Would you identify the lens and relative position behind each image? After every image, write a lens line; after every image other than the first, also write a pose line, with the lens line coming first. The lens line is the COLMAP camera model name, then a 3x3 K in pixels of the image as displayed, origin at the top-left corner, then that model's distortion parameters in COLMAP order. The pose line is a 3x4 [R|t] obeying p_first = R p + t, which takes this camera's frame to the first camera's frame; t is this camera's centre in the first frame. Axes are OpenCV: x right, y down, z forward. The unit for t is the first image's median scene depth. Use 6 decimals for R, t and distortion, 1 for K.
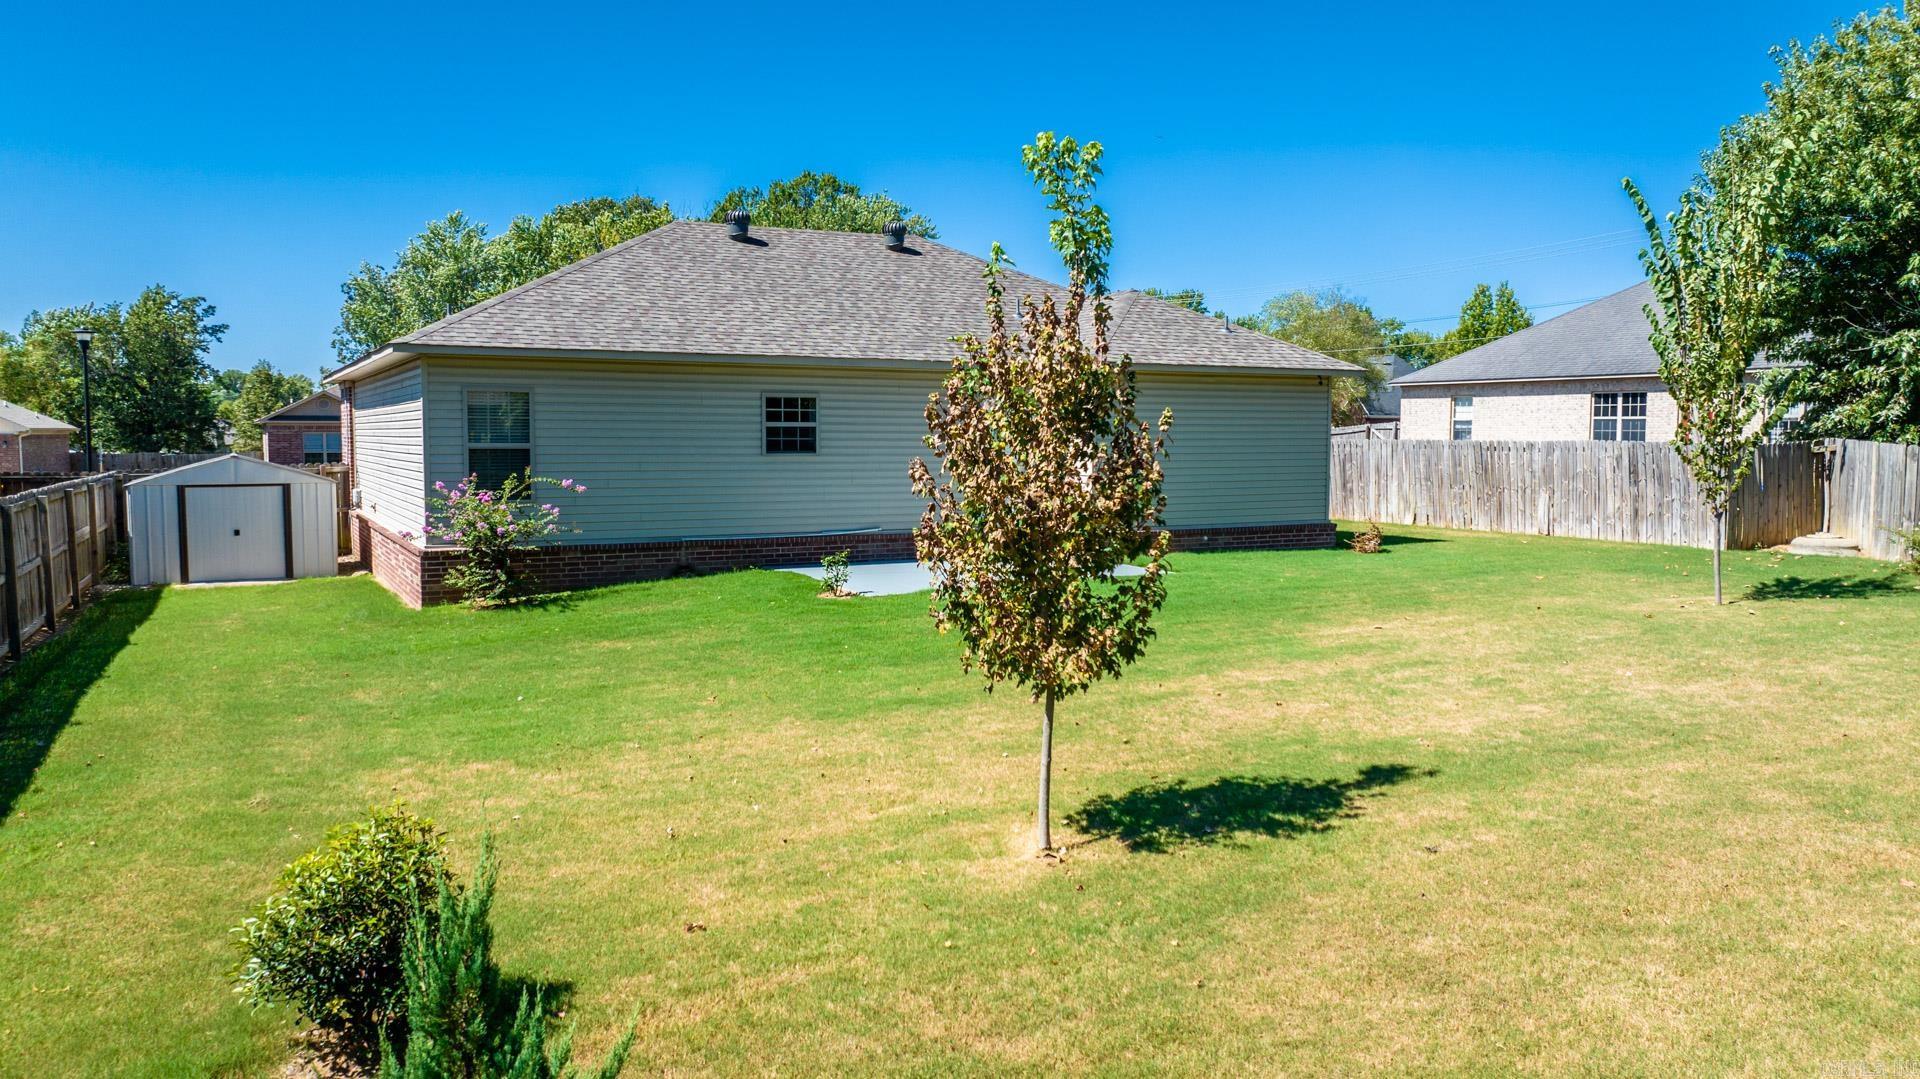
lens RADIAL K [[1360.1, 0, 960.0], [0, 1360.1, 539.5], [0, 0, 1]] dist [-0.022165, -0.003028]
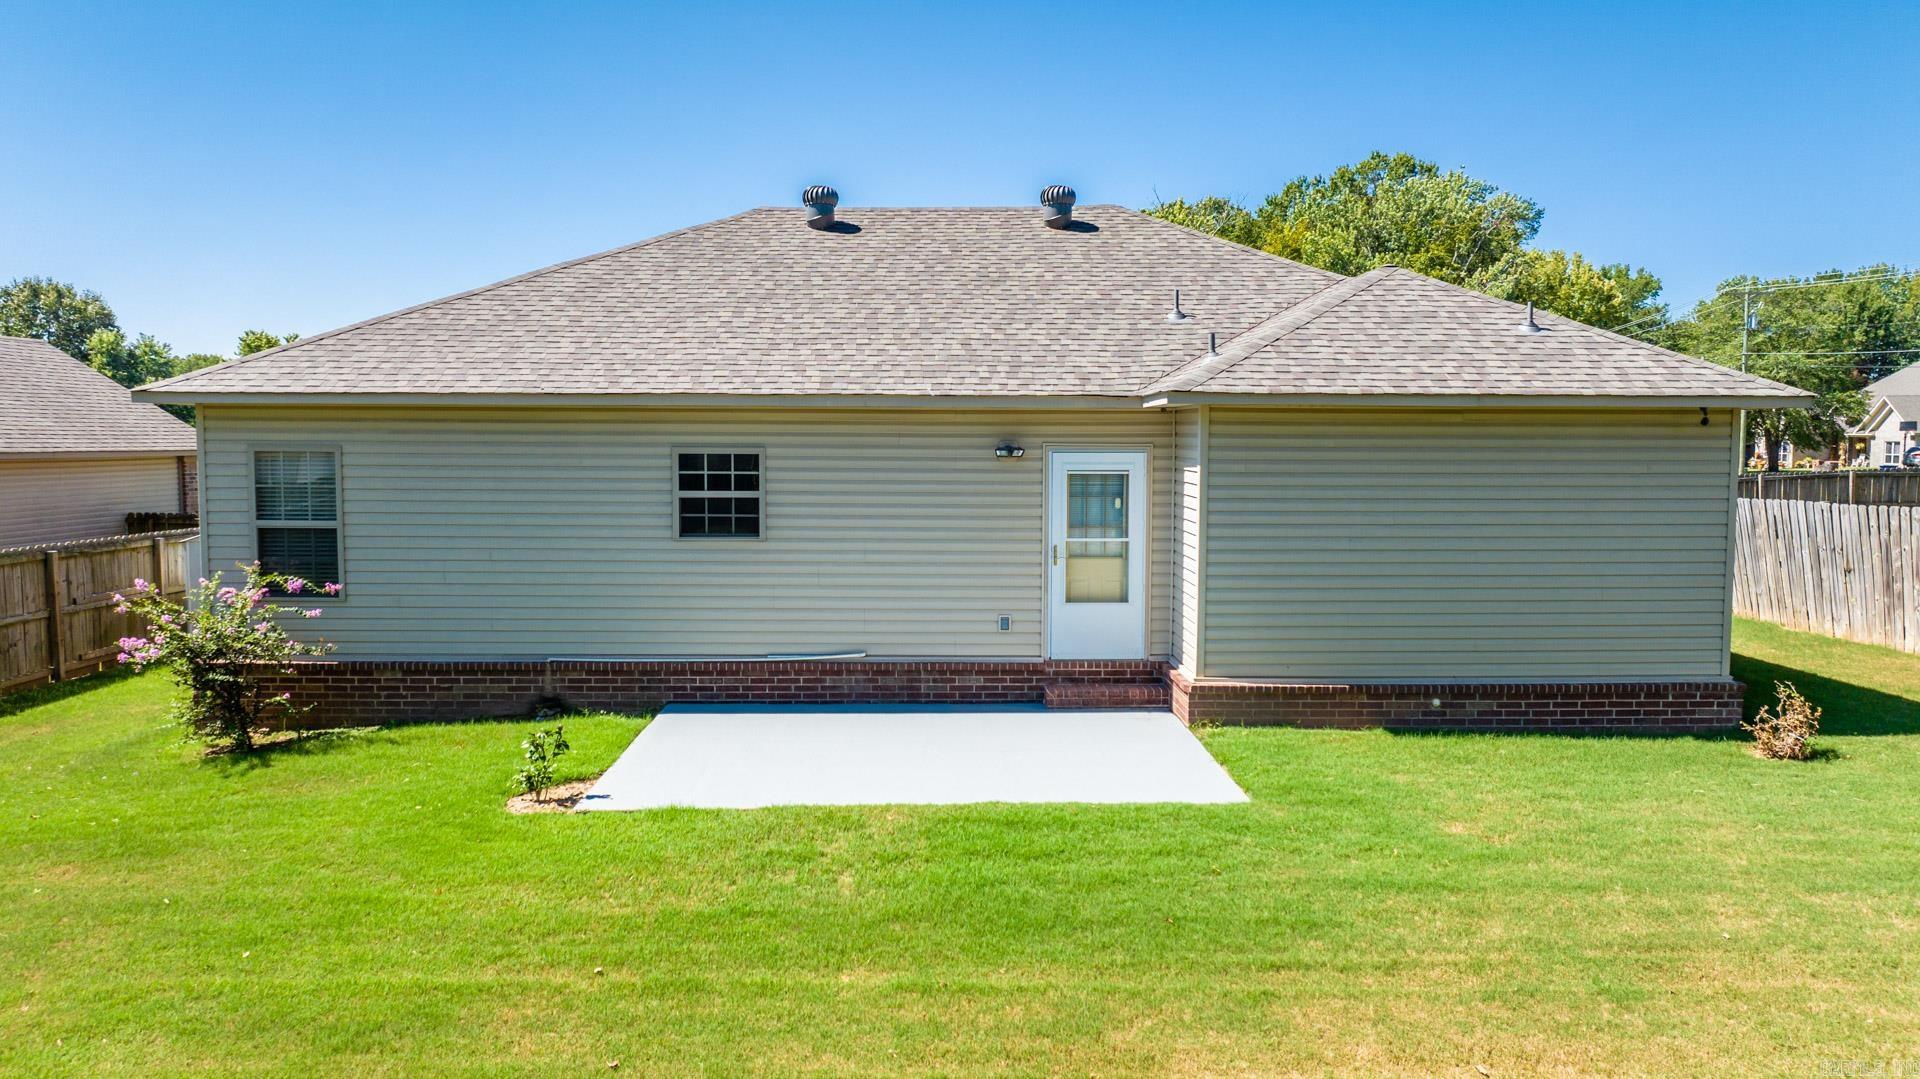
lens RADIAL K [[1360.1, 0, 960.0], [0, 1360.1, 539.5], [0, 0, 1]] dist [-0.022165, -0.003028]
pose [[0.886394, 0.035280, -0.461585, 0.292718], [-0.037106, 0.999298, 0.005122, -0.070739], [0.461441, 0.012588, 0.887081, 0.464657]]
